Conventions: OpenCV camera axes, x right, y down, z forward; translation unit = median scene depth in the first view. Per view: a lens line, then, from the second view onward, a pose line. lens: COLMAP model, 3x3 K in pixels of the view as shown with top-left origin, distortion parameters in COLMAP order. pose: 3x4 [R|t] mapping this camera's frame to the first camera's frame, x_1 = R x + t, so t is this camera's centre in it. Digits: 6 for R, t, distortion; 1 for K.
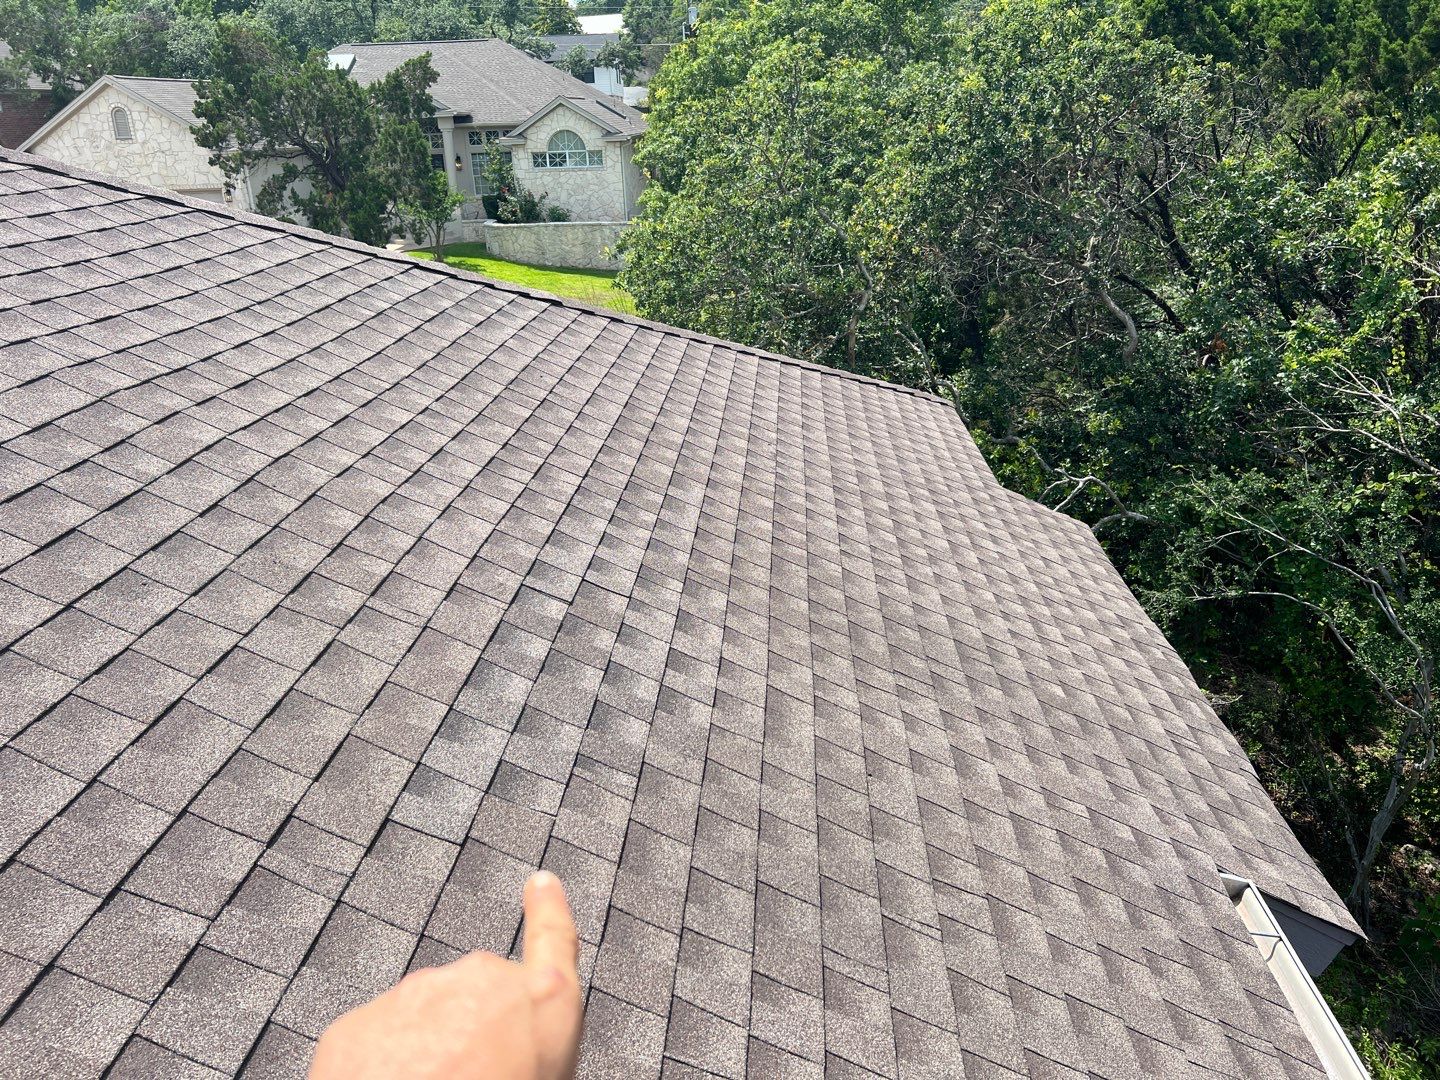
lens RADIAL K [[1062.7, 0, 720.7], [0, 1062.7, 549.3], [0, 0, 1]] dist [0.051833, -0.069382]
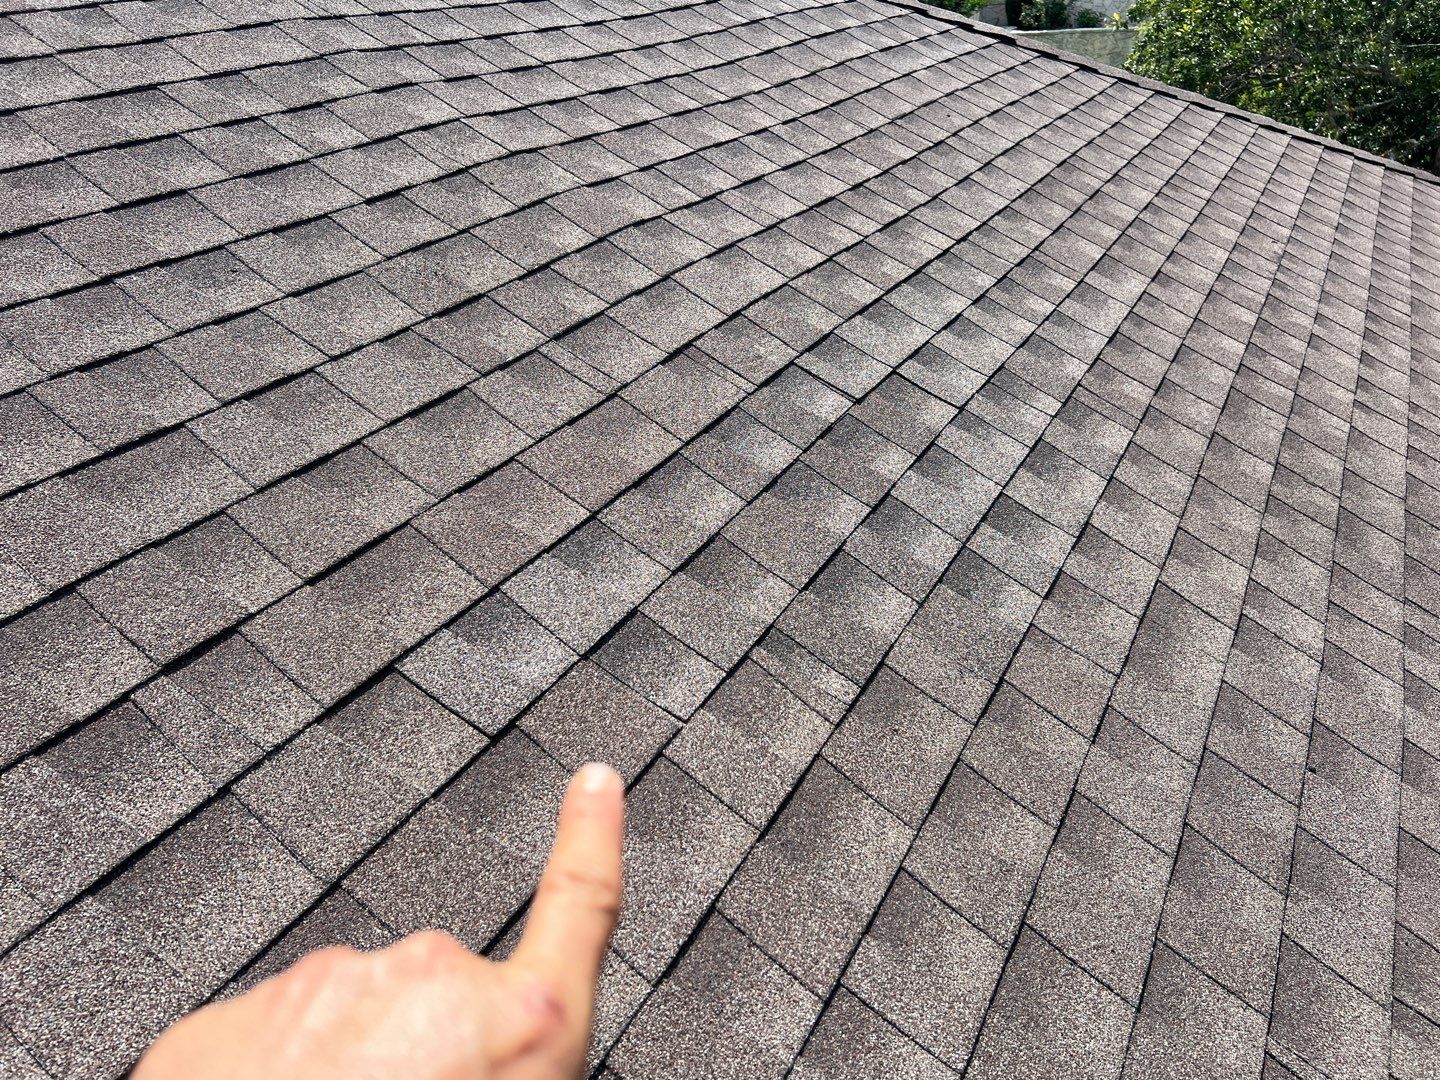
lens RADIAL K [[1062.7, 0, 720.7], [0, 1062.7, 549.3], [0, 0, 1]] dist [0.051833, -0.069382]
pose [[0.900524, 0.186106, -0.392965, 0.062035], [-0.127213, 0.976993, 0.171175, 0.041656], [0.415781, -0.104156, 0.903481, 0.386416]]
